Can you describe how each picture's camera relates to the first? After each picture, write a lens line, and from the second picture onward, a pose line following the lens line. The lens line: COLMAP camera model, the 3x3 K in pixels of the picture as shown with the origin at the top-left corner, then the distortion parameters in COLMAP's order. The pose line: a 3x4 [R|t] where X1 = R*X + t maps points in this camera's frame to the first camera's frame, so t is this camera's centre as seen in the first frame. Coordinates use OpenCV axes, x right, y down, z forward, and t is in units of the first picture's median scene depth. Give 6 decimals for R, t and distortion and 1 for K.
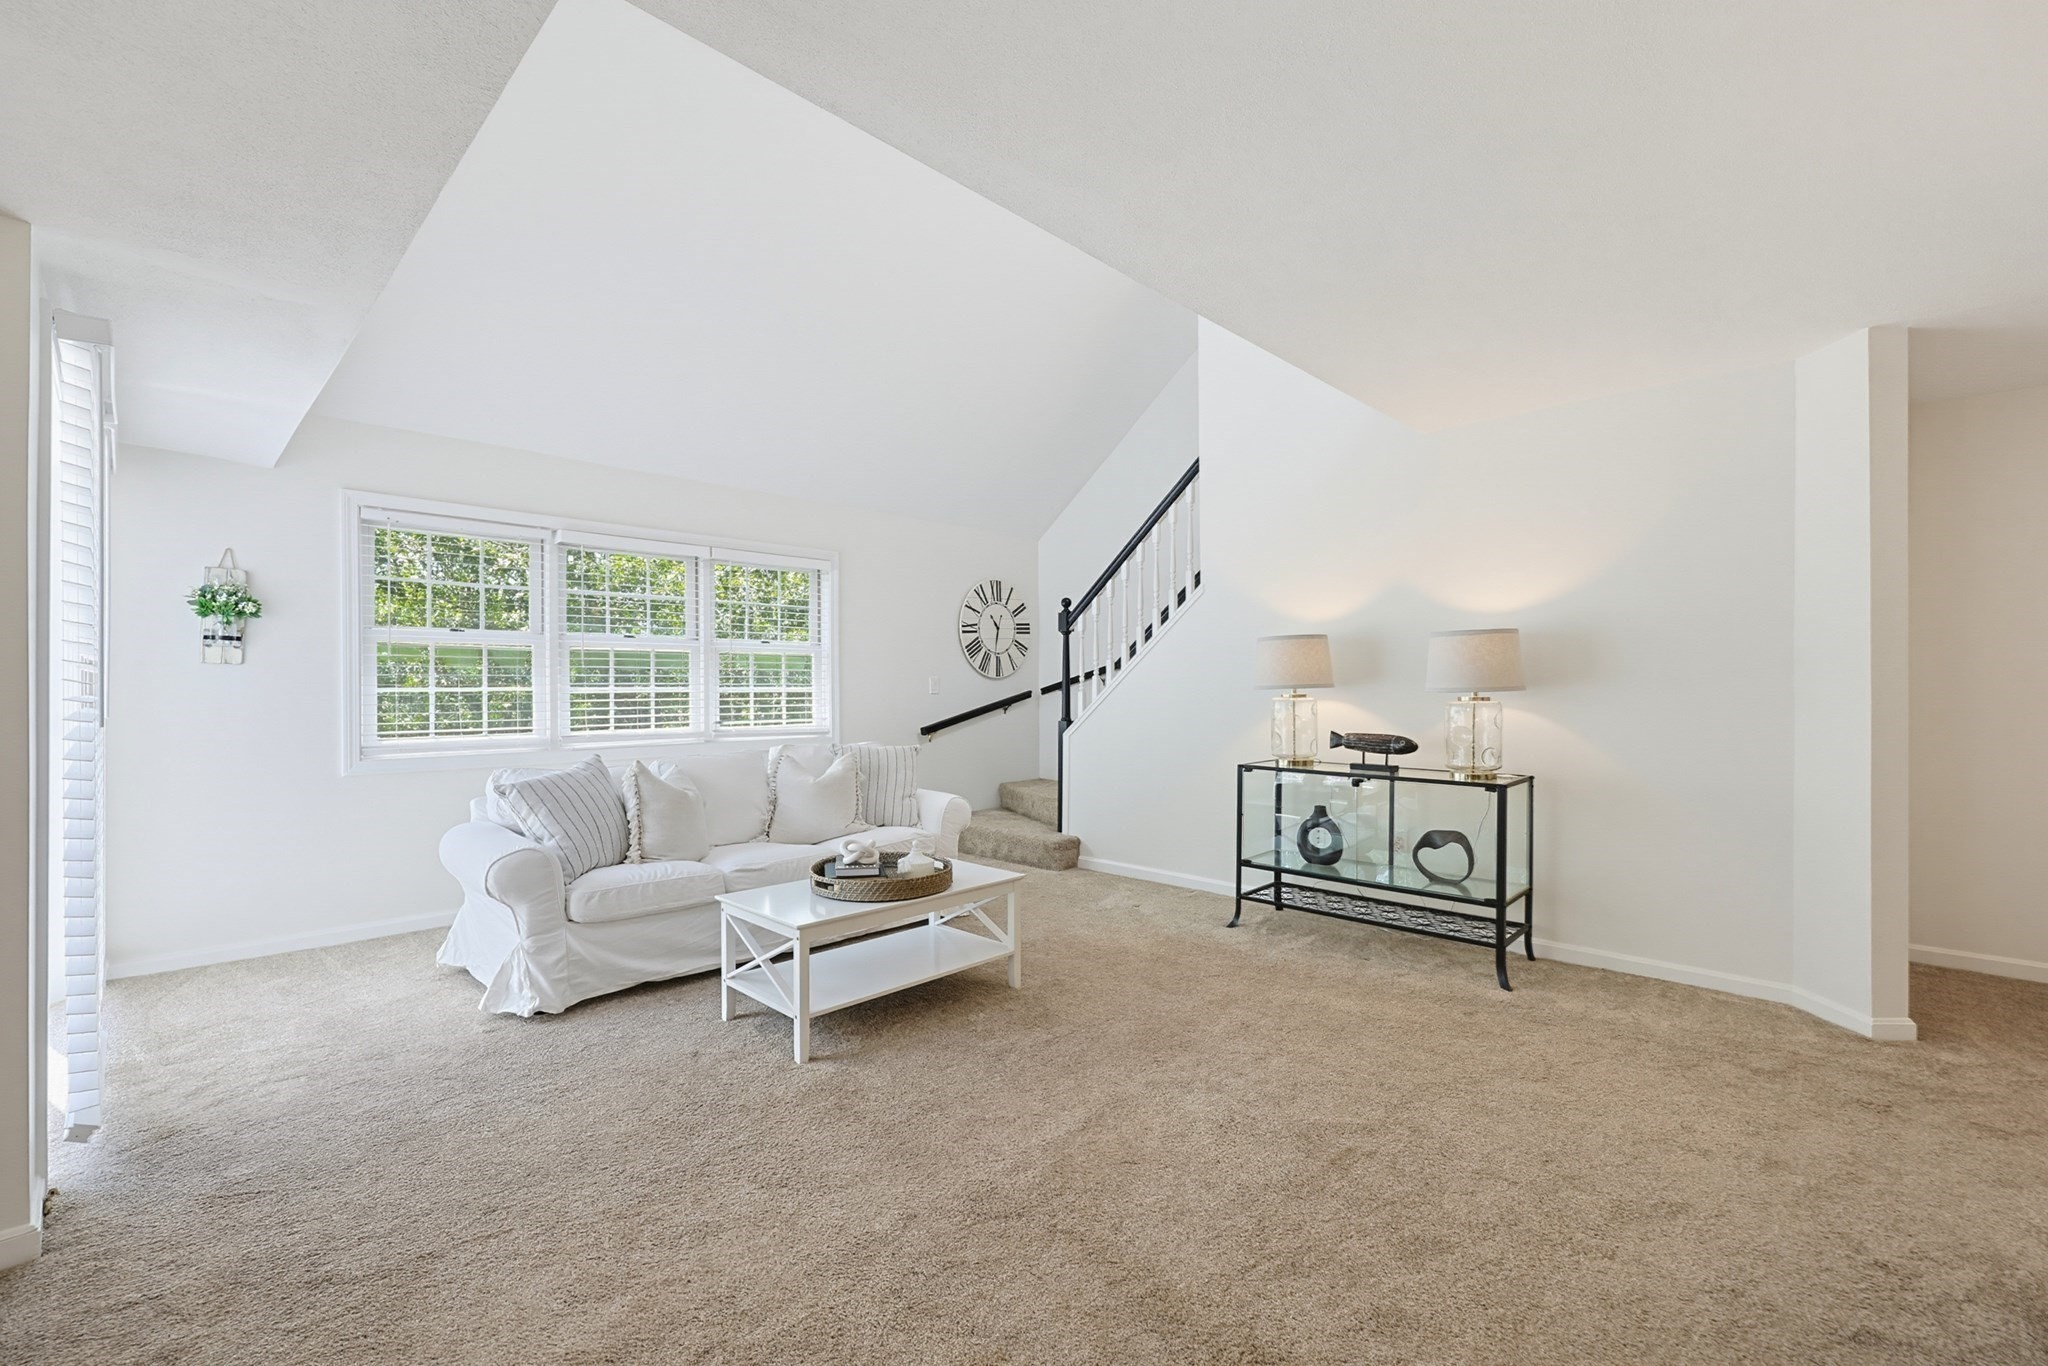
lens RADIAL K [[869.4, 0, 1039.0], [0, 869.4, 687.4], [0, 0, 1]] dist [-0.003102, 0.000029]
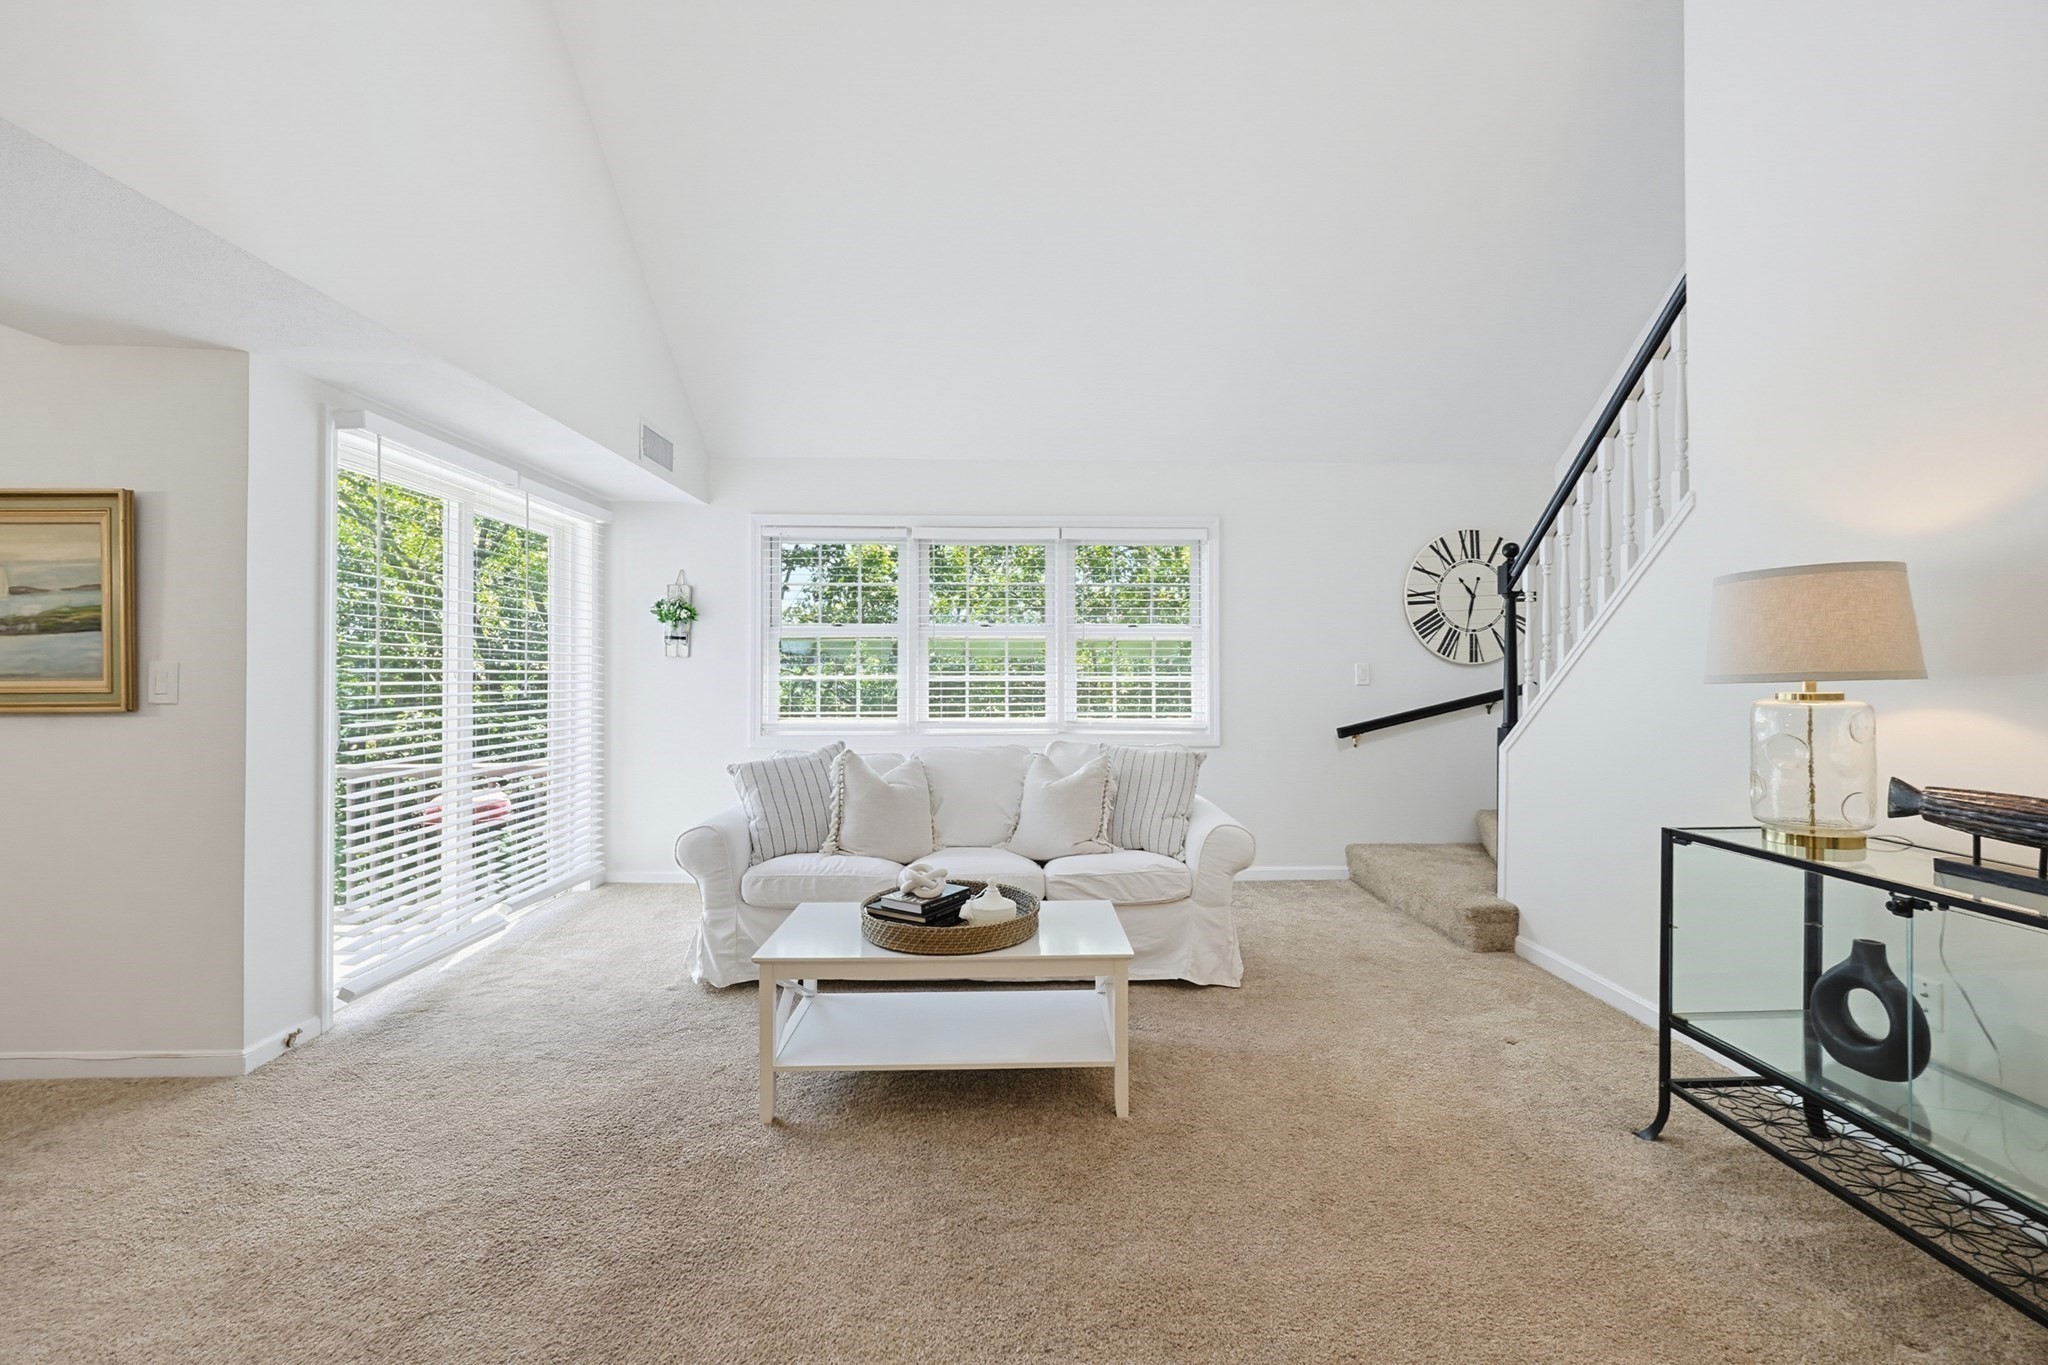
lens RADIAL K [[867.9, 0, 1034.9], [0, 867.9, 675.2], [0, 0, 1]] dist [-0.005018, -0.000347]
pose [[0.716981, 0.001431, -0.697091, 0.296001], [-0.002886, 0.999995, -0.000915, -0.000106], [0.697087, 0.002668, 0.716982, 0.345169]]
